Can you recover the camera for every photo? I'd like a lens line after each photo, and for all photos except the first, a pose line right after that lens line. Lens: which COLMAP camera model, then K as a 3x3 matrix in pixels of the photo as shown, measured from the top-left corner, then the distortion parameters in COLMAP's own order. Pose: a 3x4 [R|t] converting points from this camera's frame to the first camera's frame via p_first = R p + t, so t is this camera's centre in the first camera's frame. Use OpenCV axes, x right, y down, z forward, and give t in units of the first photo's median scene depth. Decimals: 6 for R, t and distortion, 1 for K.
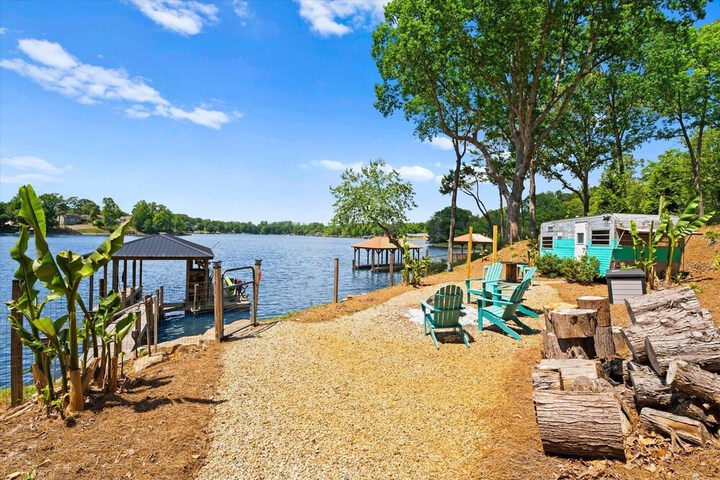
lens RADIAL K [[333.1, 0, 362.7], [0, 333.1, 240.1], [0, 0, 1]] dist [-0.016398, -0.000044]
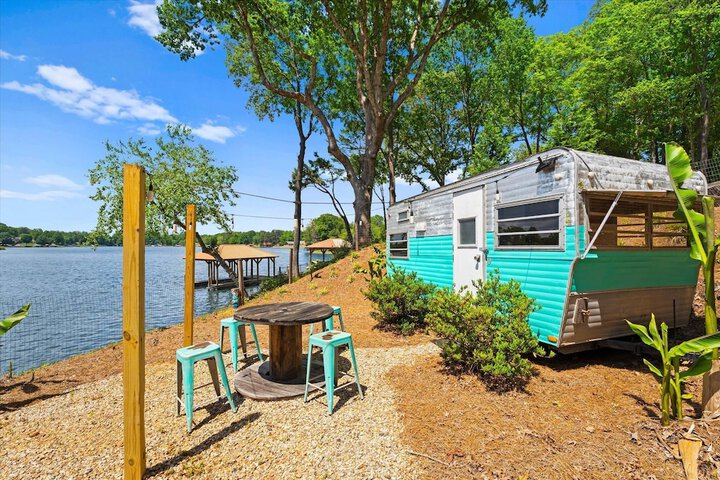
lens RADIAL K [[322.2, 0, 353.8], [0, 322.2, 243.1], [0, 0, 1]] dist [-0.001112, -0.000132]
pose [[0.945695, -0.022586, 0.324270, 0.105167], [0.027220, 0.999582, -0.009763, 0.002040], [-0.323914, 0.018059, 0.945914, 0.176430]]
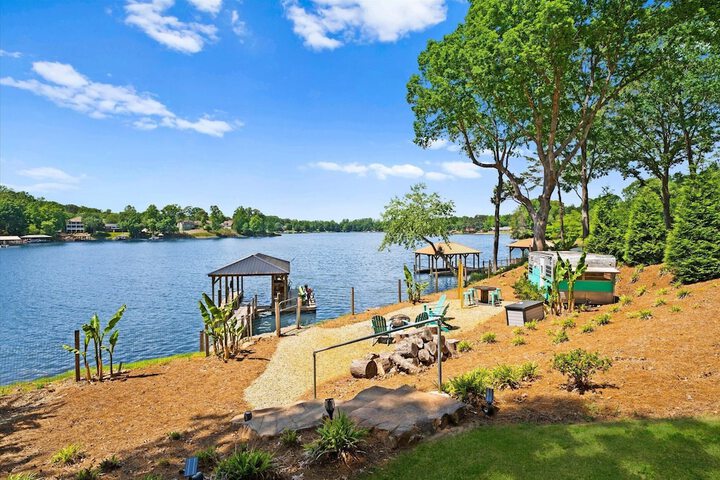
lens RADIAL K [[336.1, 0, 360.0], [0, 336.1, 240.0], [0, 0, 1]] dist [-0.012258, -0.000422]
pose [[0.968961, -0.022685, -0.246171, 0.075789], [0.025957, 0.999612, 0.010056, -0.039340], [0.245847, -0.016134, 0.969174, -0.115551]]
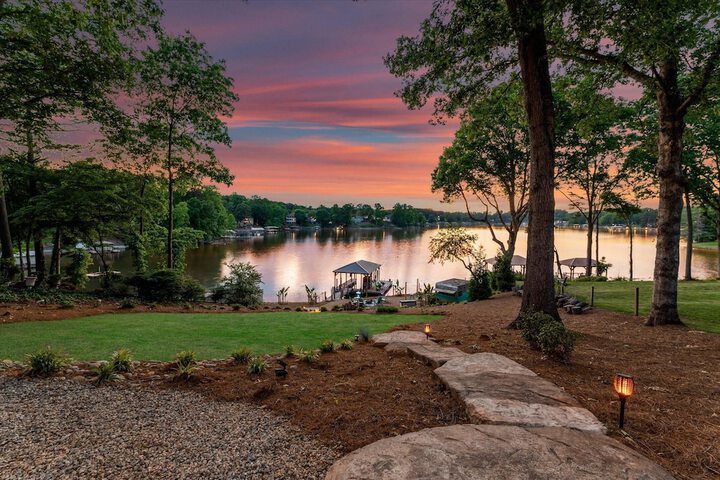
lens RADIAL K [[300.8, 0, 360.0], [0, 300.8, 240.1], [0, 0, 1]] dist [-0.001998, -0.000120]
pose [[0.742828, 0.024254, -0.669042, 0.487790], [0.005727, 0.999077, 0.042577, -0.142067], [0.669457, -0.035459, 0.742004, -0.371691]]
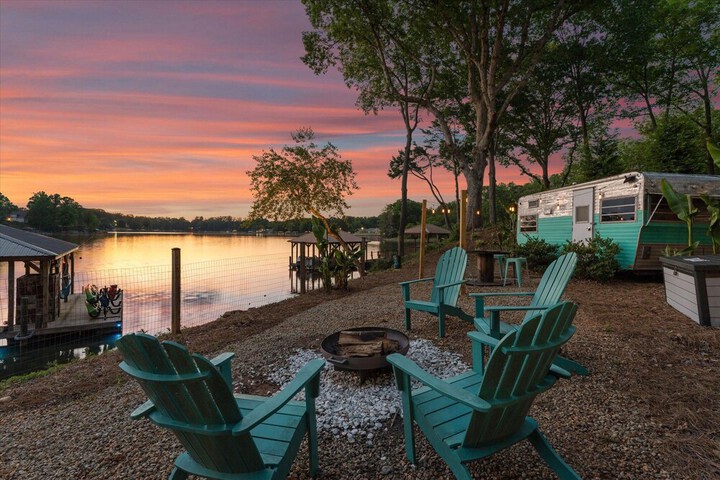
lens RADIAL K [[354.6, 0, 355.6], [0, 354.6, 235.9], [0, 0, 1]] dist [0.012356, -0.000296]
pose [[0.992272, -0.014097, 0.123282, 0.028416], [0.014166, 0.999900, 0.000320, 0.008361], [-0.123274, 0.001429, 0.992372, 0.086813]]
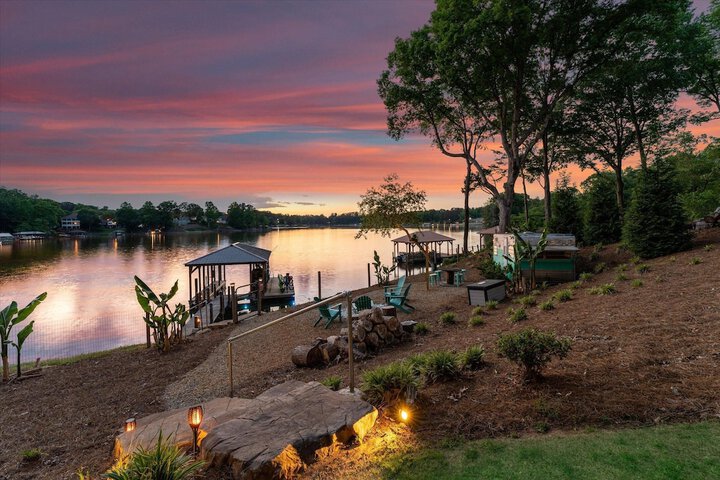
lens RADIAL K [[308.1, 0, 362.1], [0, 308.1, 228.0], [0, 0, 1]] dist [-0.001757, -0.000124]
pose [[0.978918, -0.040664, -0.200167, 0.090134], [0.041109, 0.999153, -0.001933, -0.029632], [0.200076, -0.006336, 0.979760, -0.082995]]
